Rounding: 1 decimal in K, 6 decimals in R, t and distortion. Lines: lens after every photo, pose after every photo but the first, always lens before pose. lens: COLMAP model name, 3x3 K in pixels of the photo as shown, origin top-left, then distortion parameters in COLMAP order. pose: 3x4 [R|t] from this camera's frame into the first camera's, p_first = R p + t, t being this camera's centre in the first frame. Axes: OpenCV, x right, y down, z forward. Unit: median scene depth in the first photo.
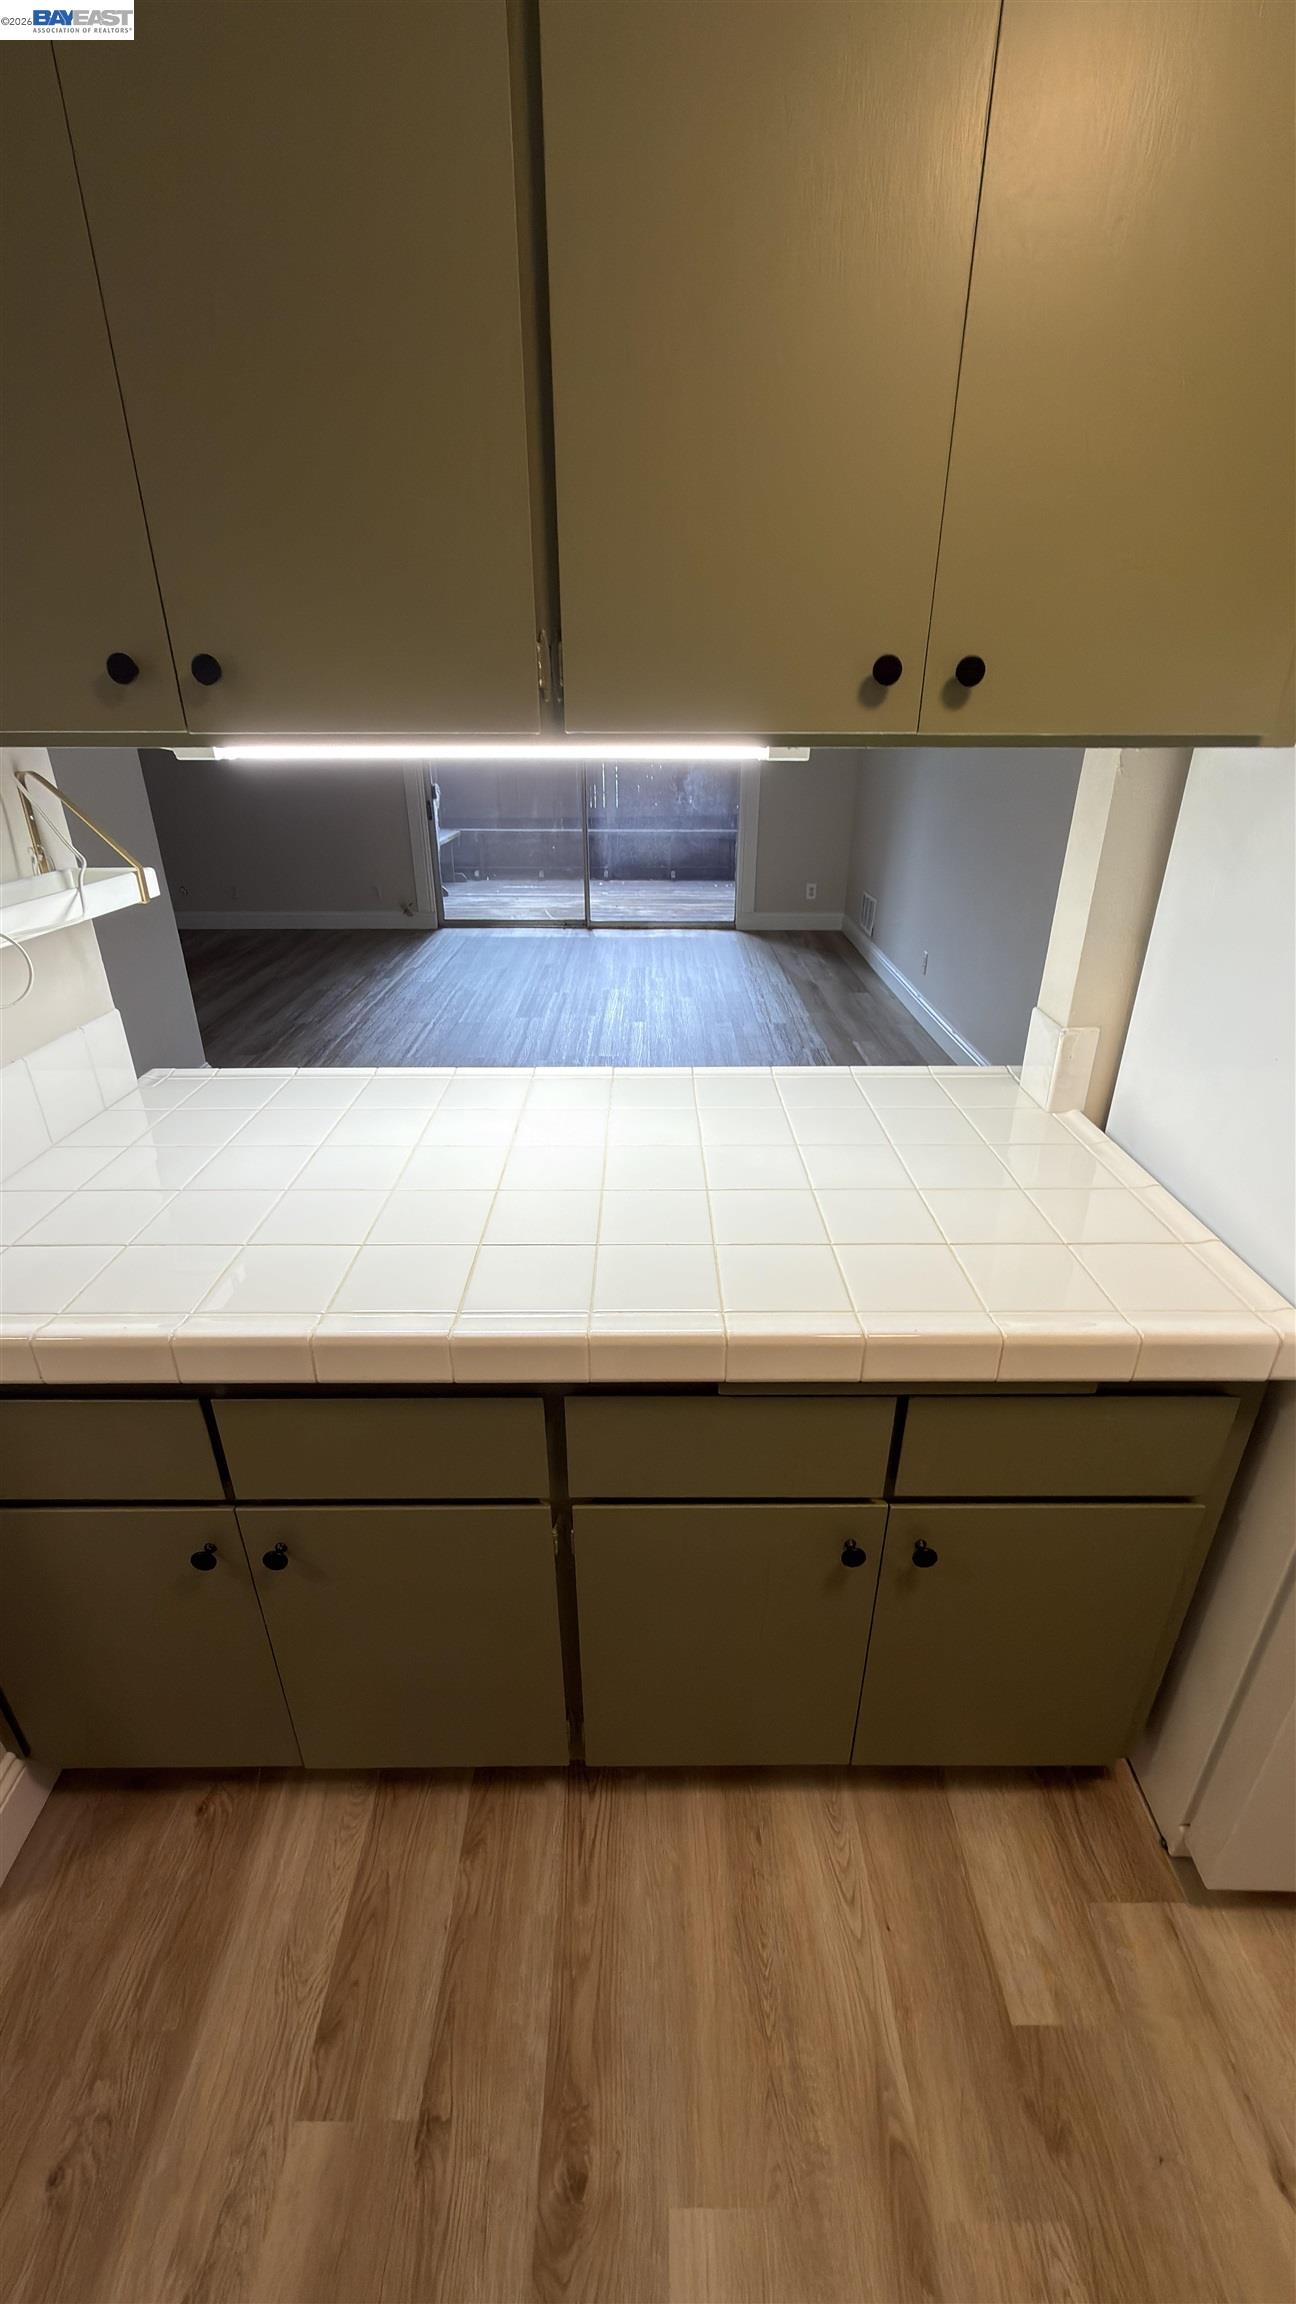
lens RADIAL K [[916.1, 0, 646.3], [0, 916.1, 1151.3], [0, 0, 1]] dist [-0.000922, 0.000452]
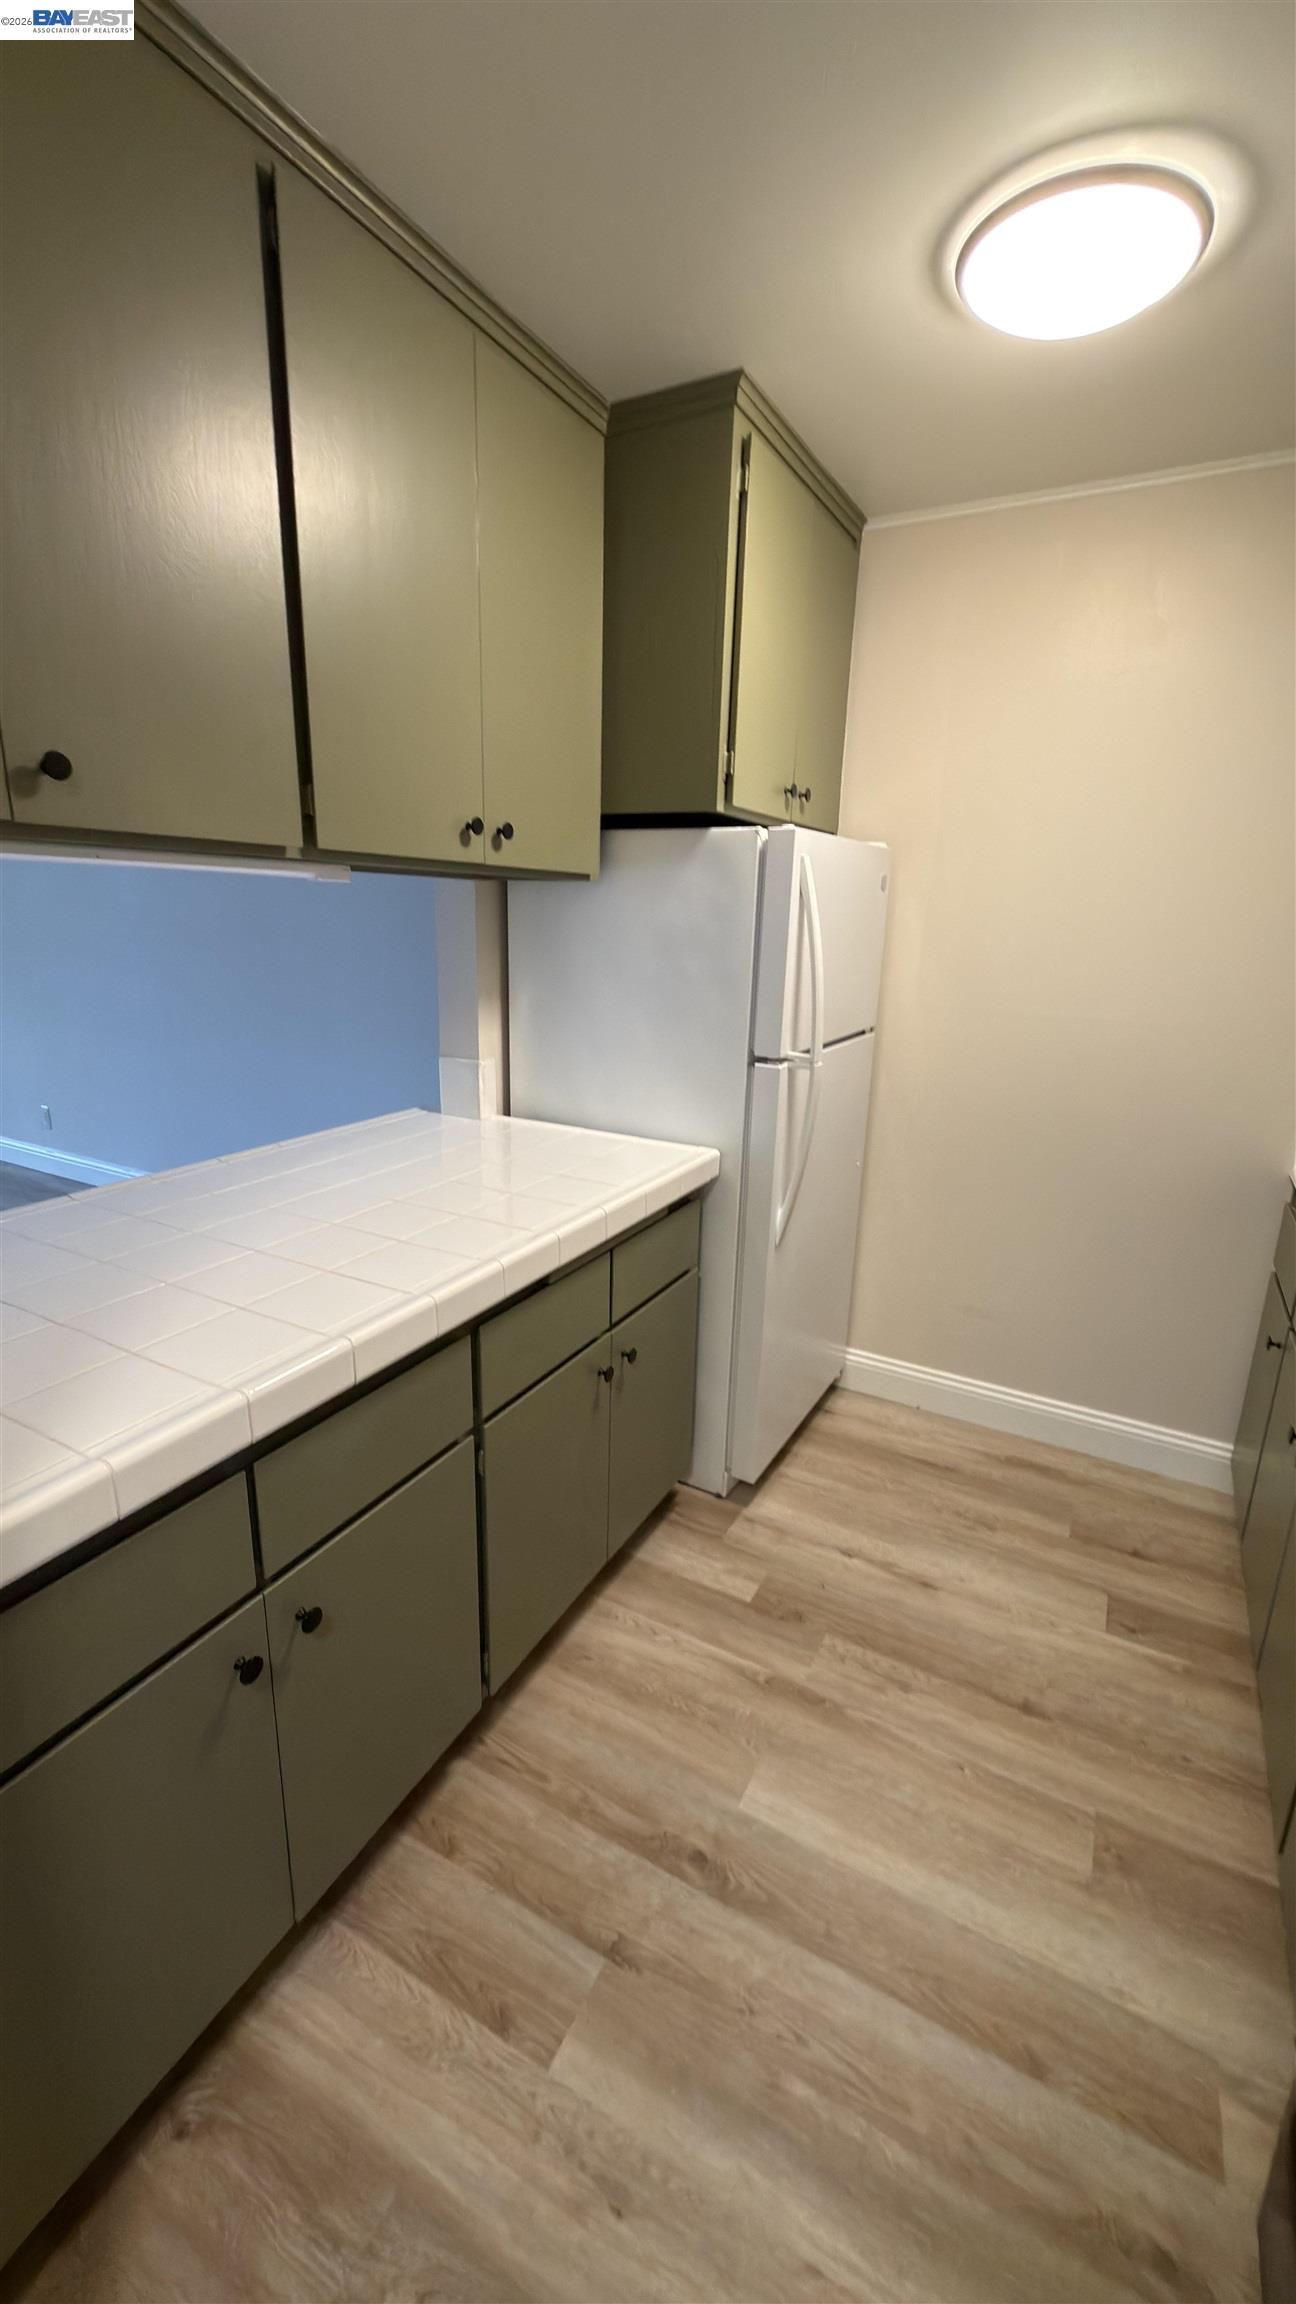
lens RADIAL K [[916.1, 0, 647.2], [0, 916.1, 1151.1], [0, 0, 1]] dist [-0.000922, 0.000452]
pose [[0.477470, -0.211836, 0.852730, -0.891697], [0.352229, 0.935255, 0.035112, 0.061608], [-0.804958, 0.283591, 0.521171, 0.048431]]
